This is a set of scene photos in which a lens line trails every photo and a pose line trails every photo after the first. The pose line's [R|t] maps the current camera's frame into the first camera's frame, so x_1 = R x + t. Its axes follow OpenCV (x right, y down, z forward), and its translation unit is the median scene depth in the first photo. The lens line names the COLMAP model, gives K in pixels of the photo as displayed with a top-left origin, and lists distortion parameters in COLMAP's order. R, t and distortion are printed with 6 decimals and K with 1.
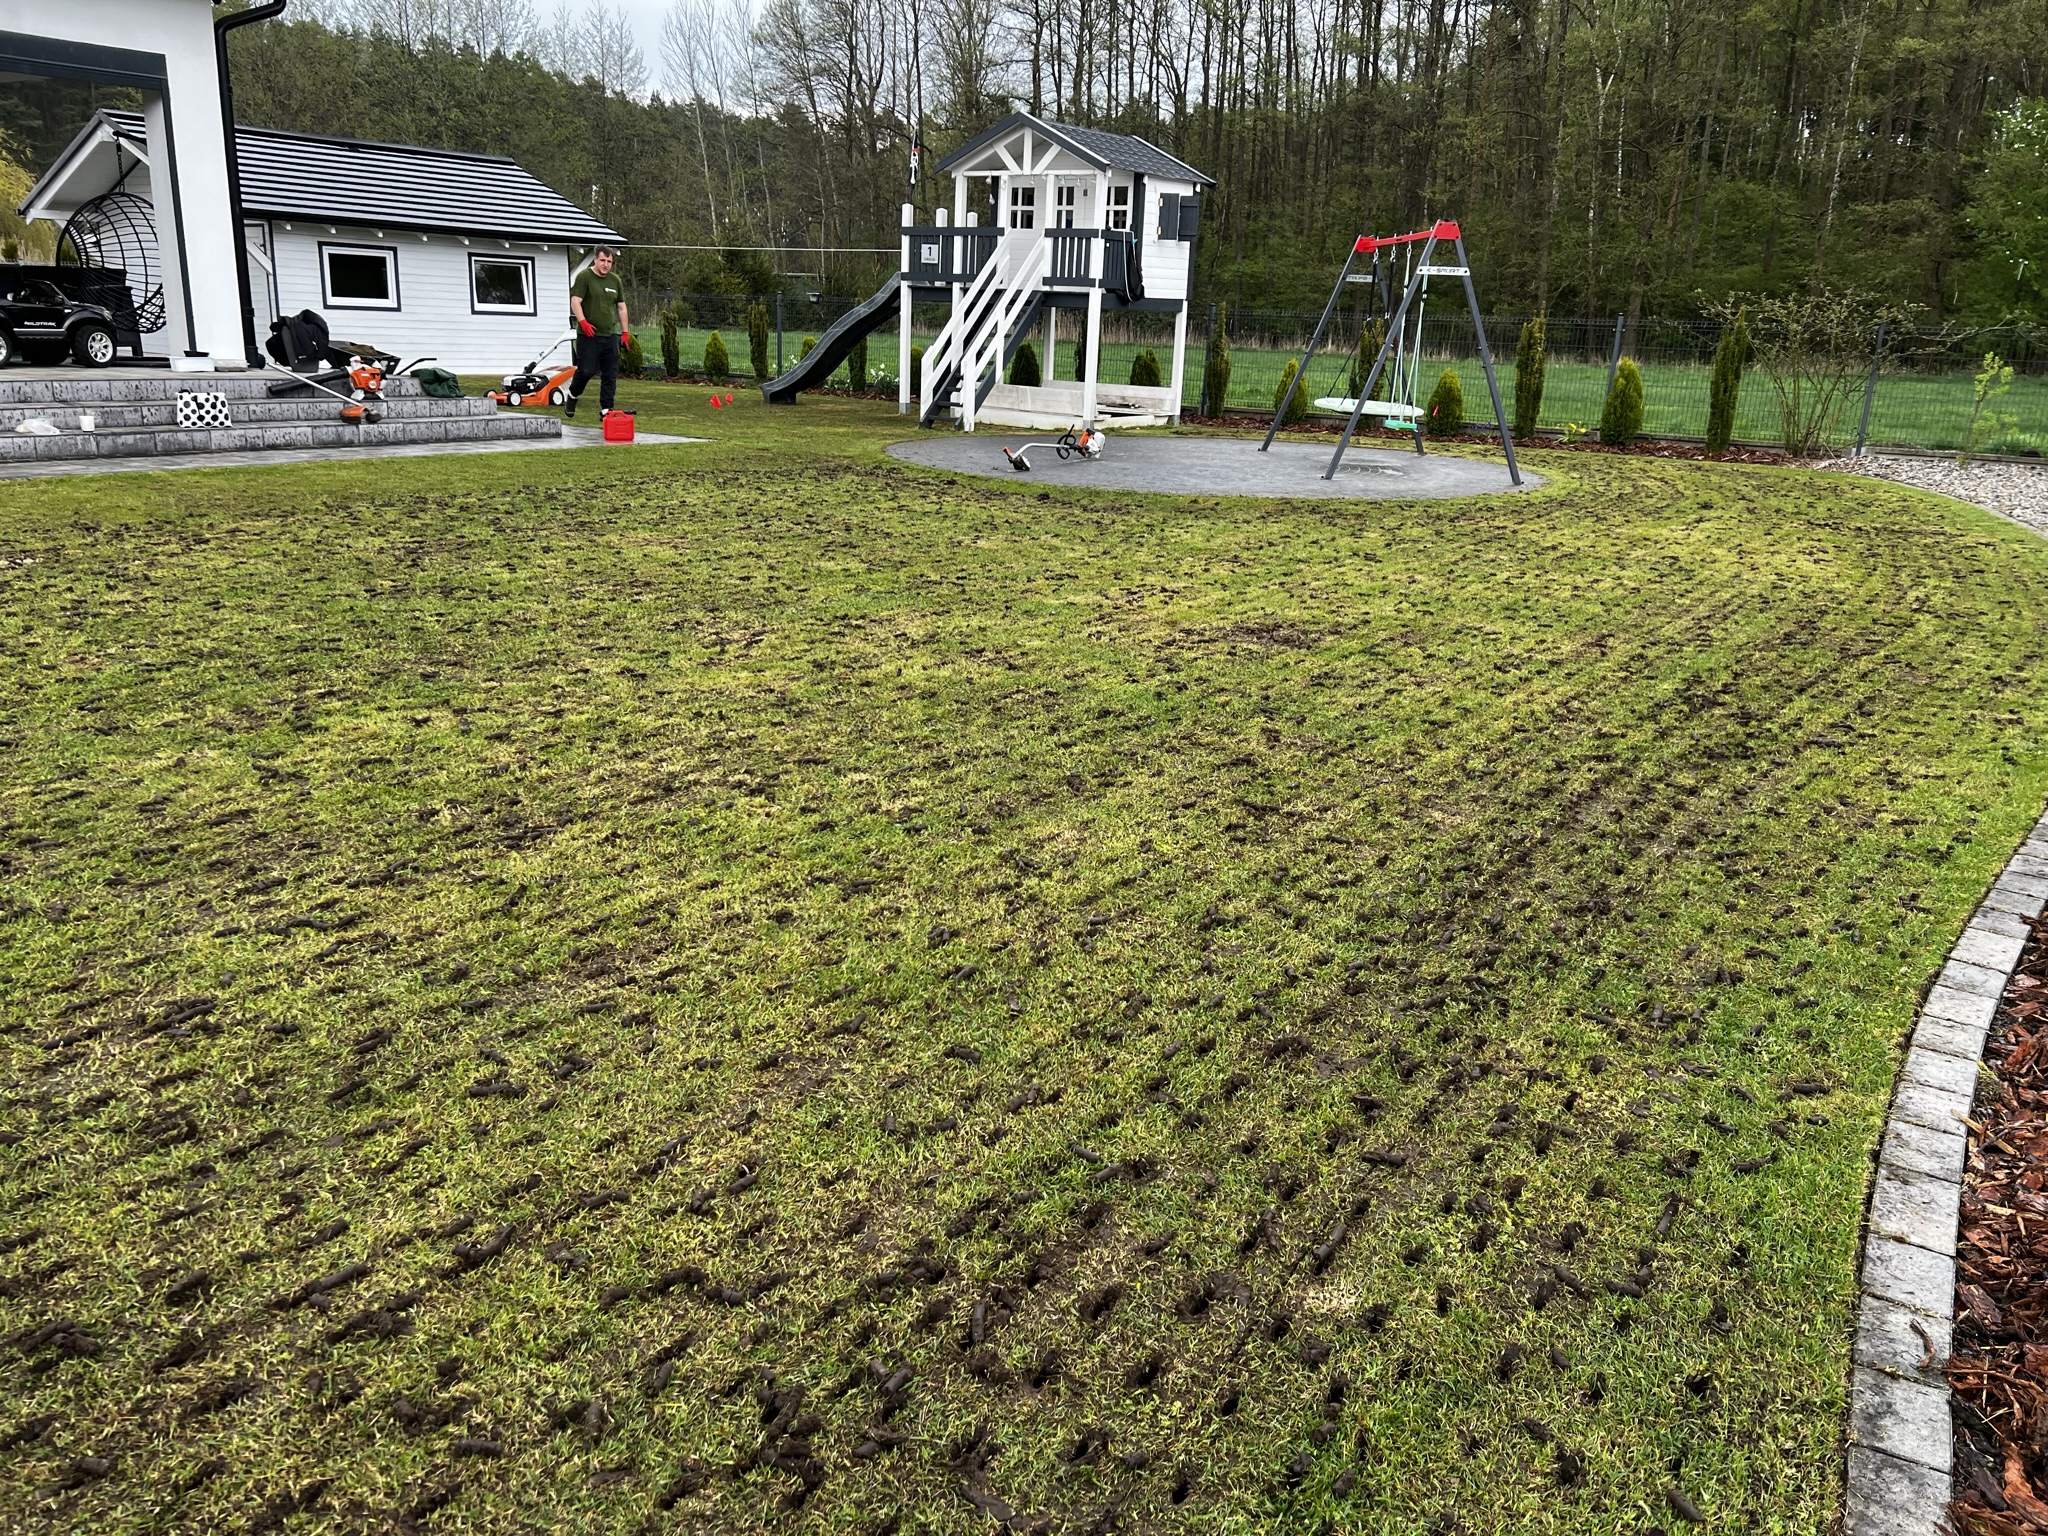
lens RADIAL K [[1548.8, 0, 1024.4], [0, 1548.8, 765.2], [0, 0, 1]] dist [0.063881, -0.065078]
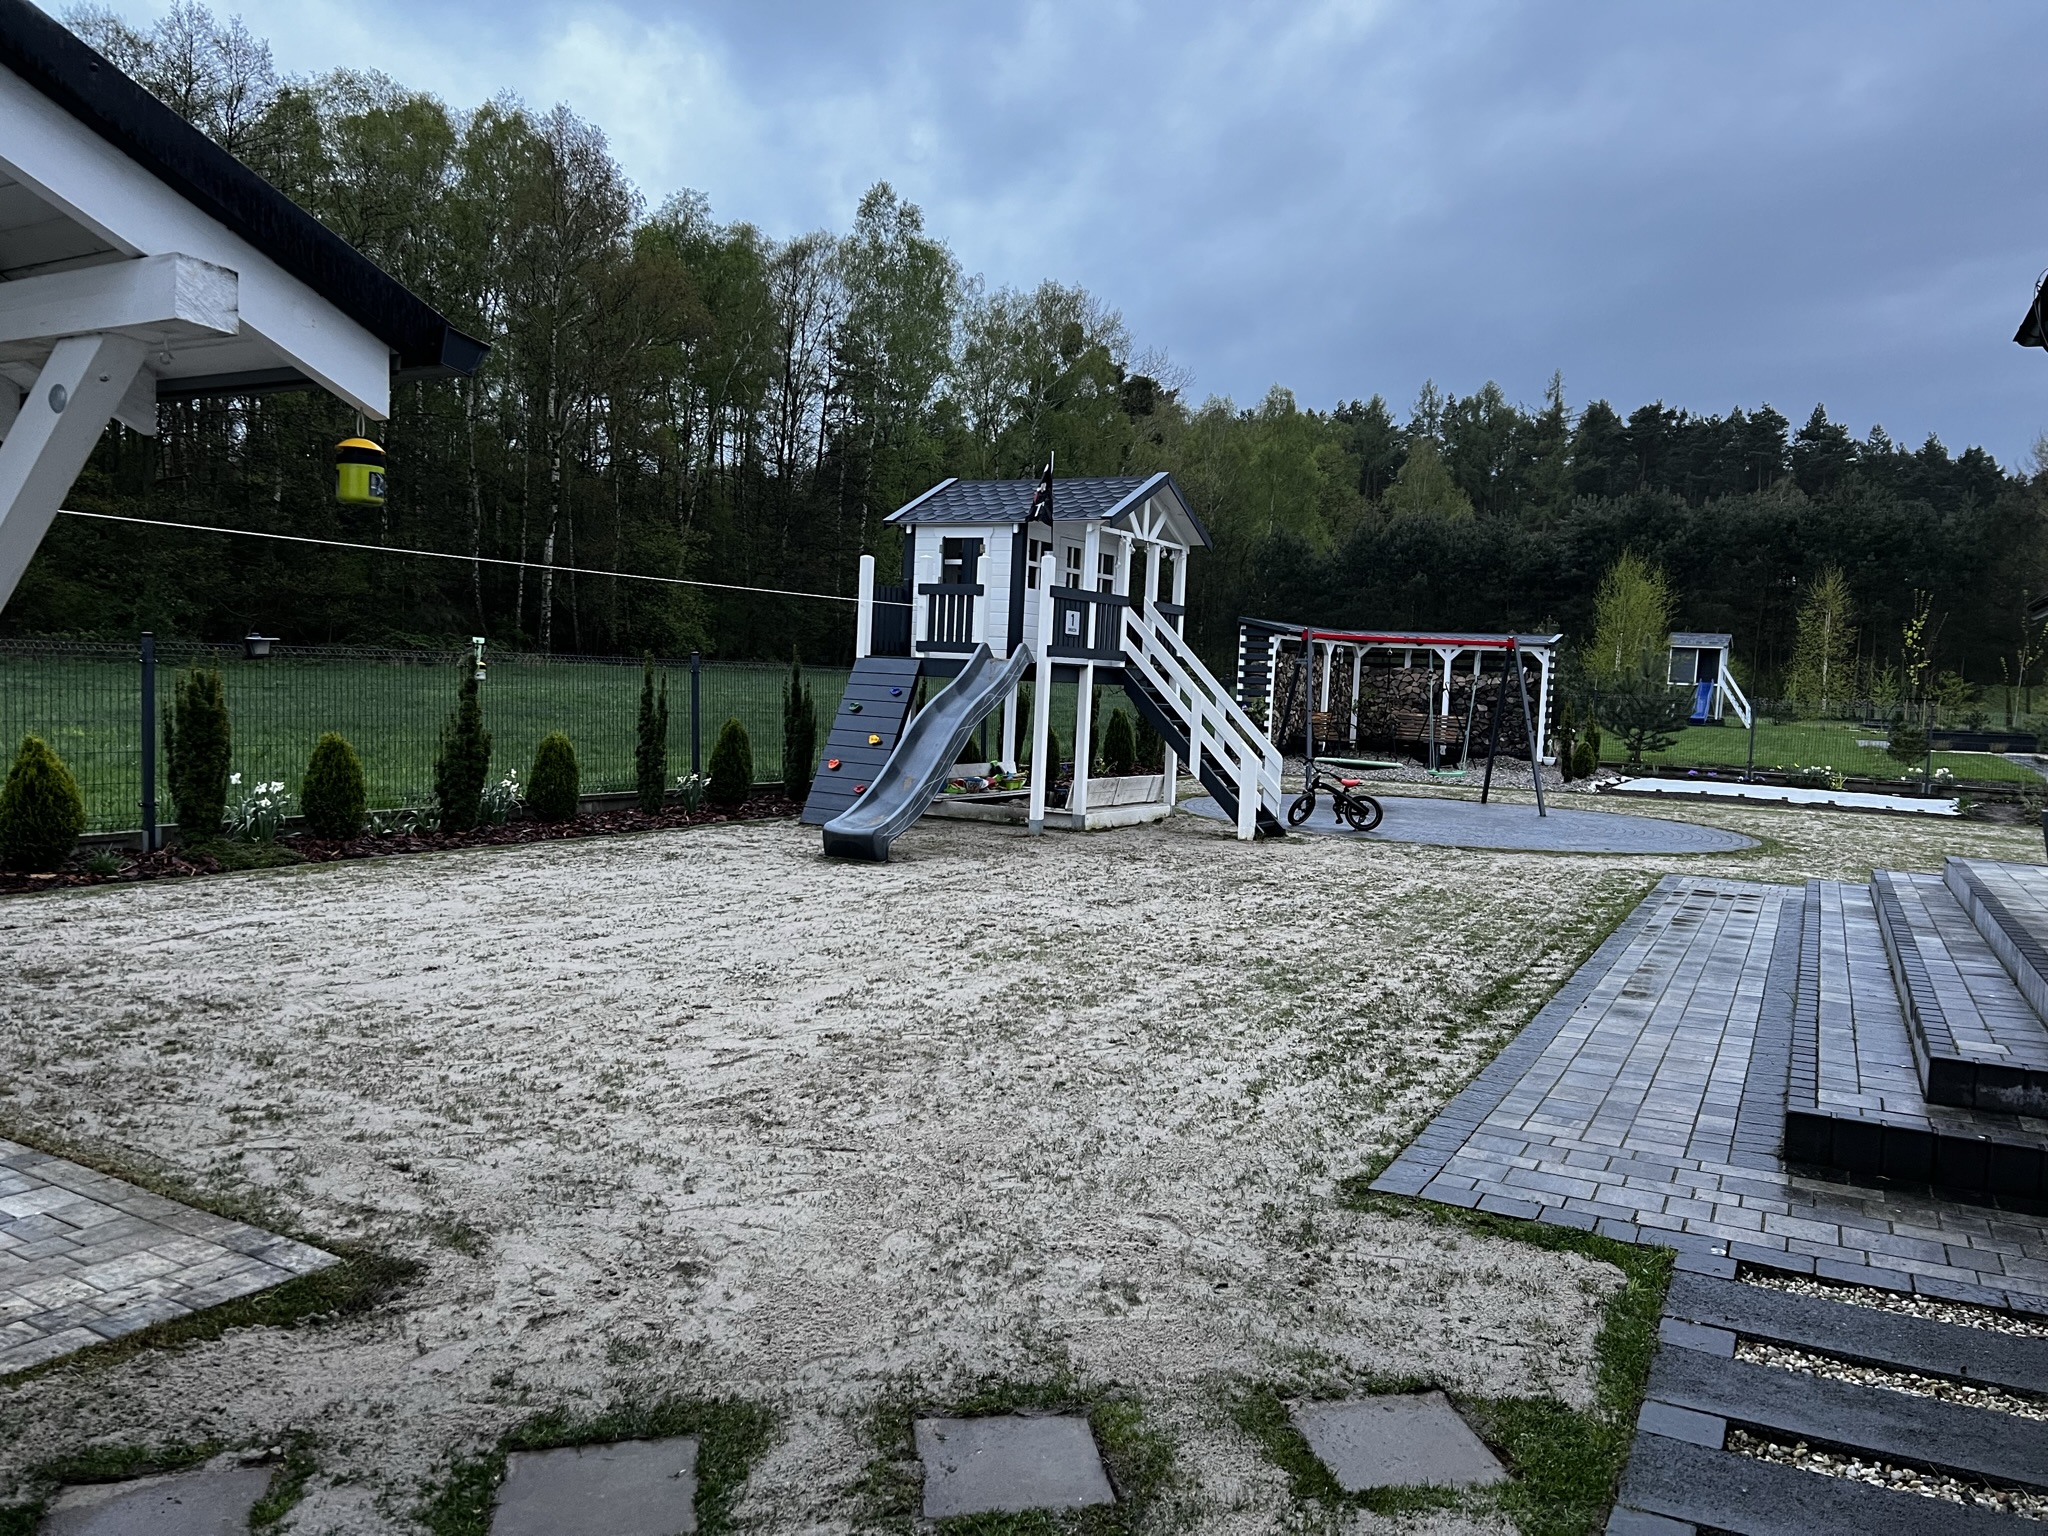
lens RADIAL K [[1548.8, 0, 1019.5], [0, 1548.8, 782.7], [0, 0, 1]] dist [0.063881, -0.065078]
pose [[-0.085547, -0.113984, 0.989793, -0.896260], [0.231053, 0.964083, 0.130993, -0.404583], [-0.969173, 0.239901, -0.056138, 1.227820]]
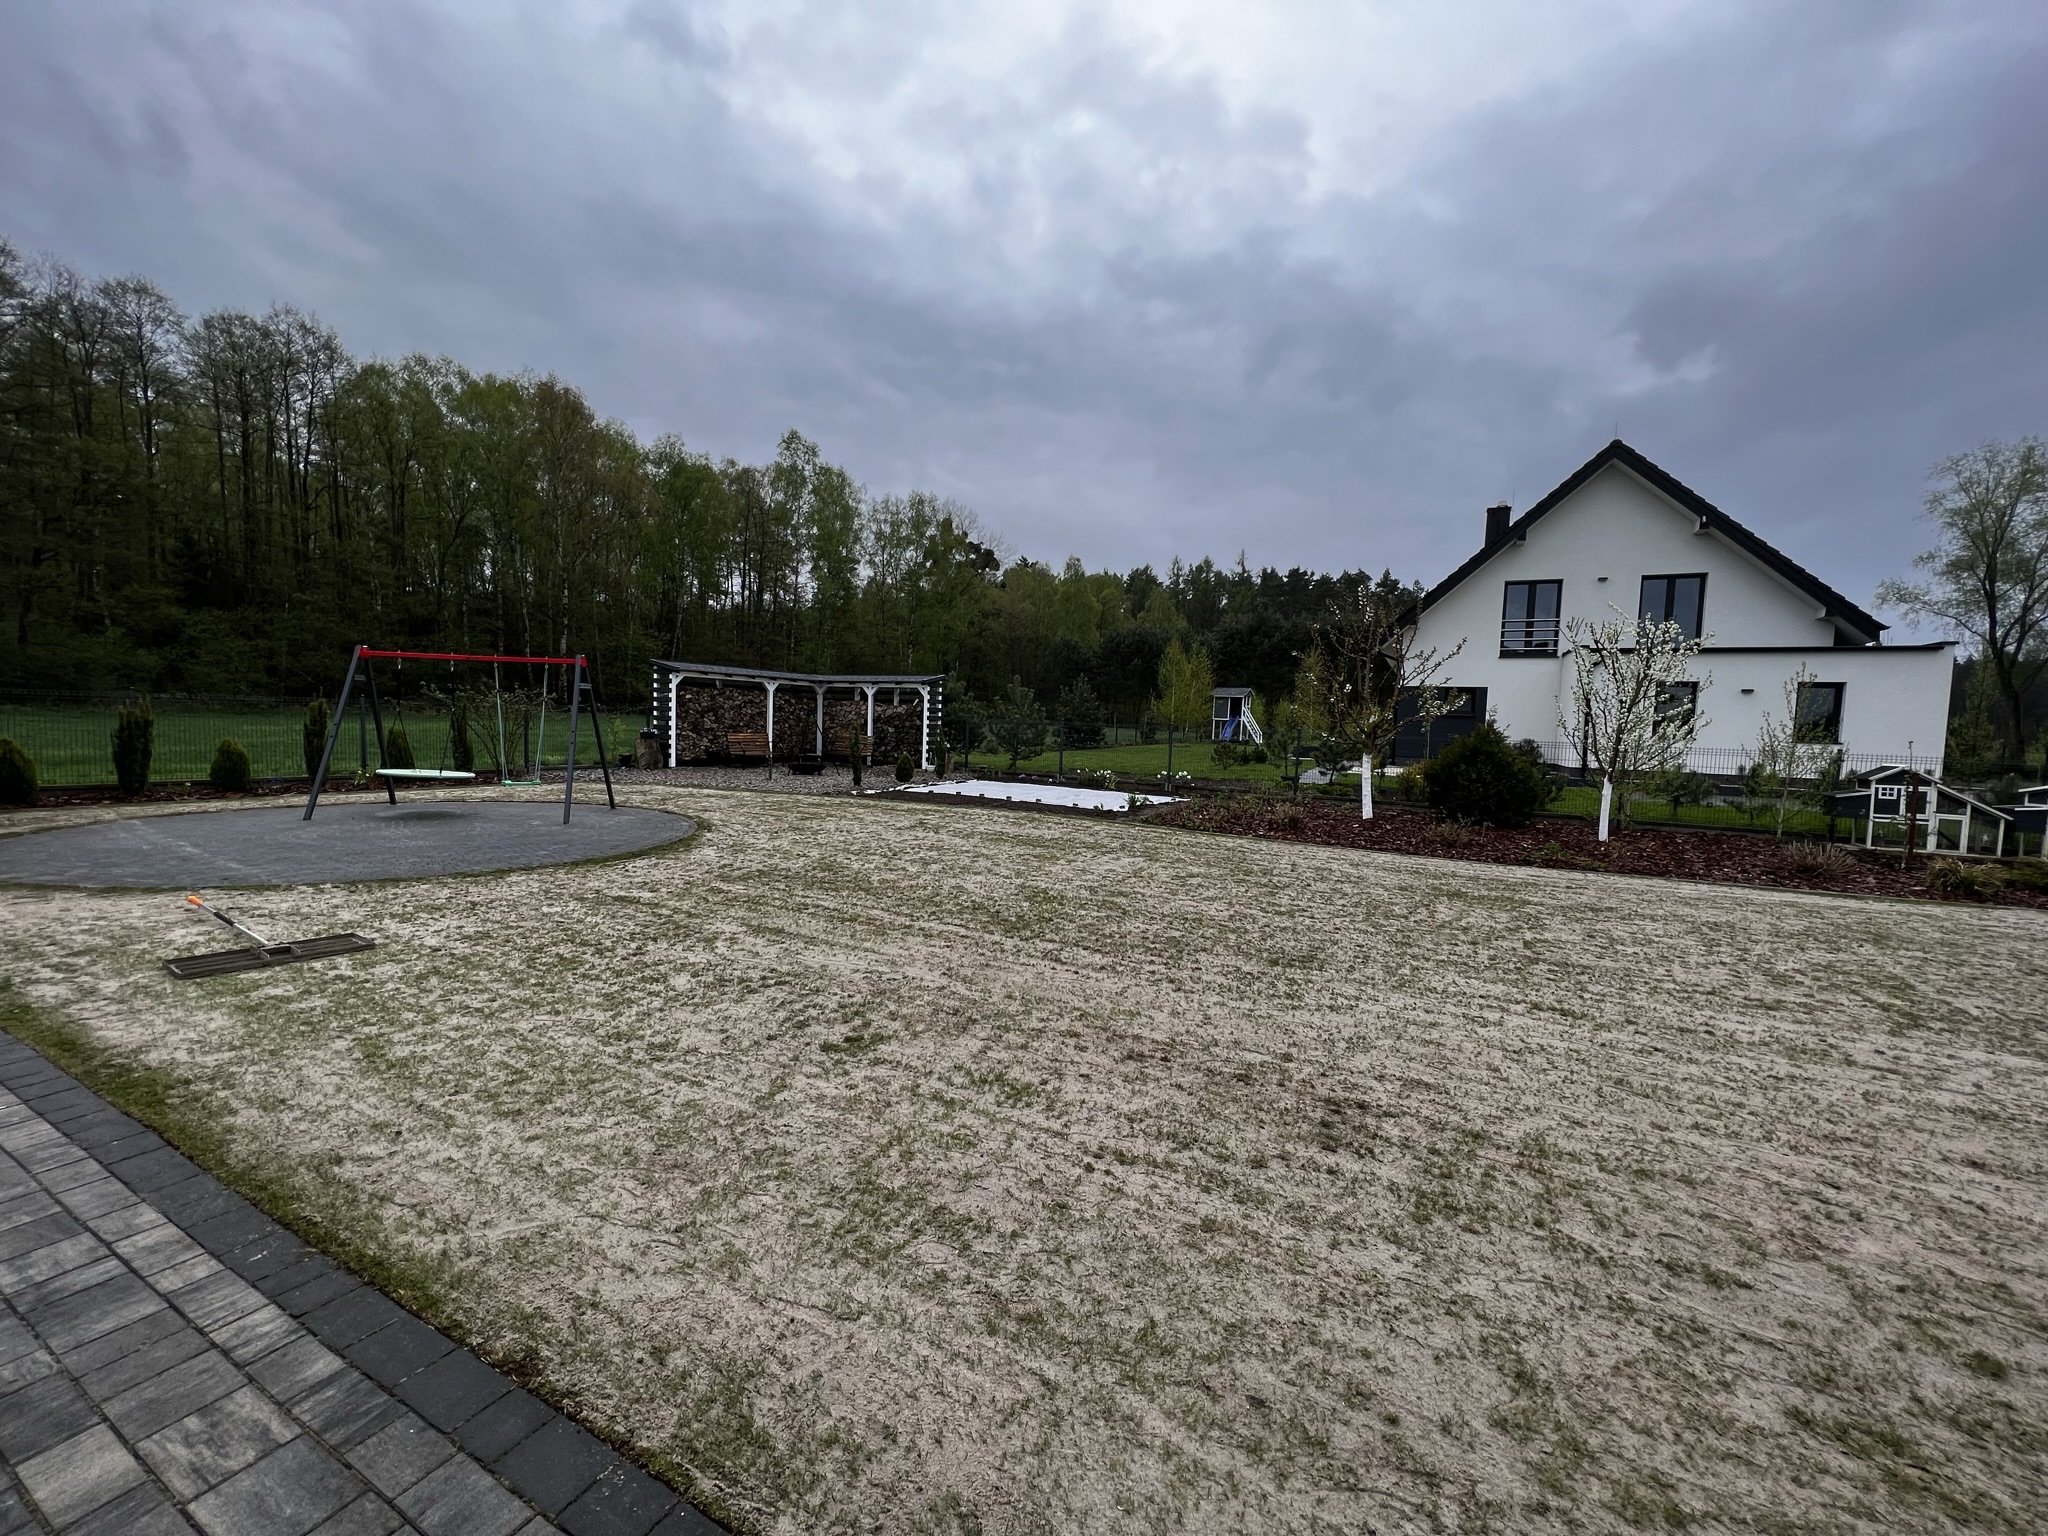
lens RADIAL K [[826.4, 0, 1024.0], [0, 826.4, 782.4], [0, 0, 1]] dist [0.001245, 0.000845]
pose [[-0.094729, -0.114631, 0.988881, -0.490839], [0.239270, 0.961608, 0.134390, -0.181692], [-0.966321, 0.249340, -0.063665, 0.515513]]
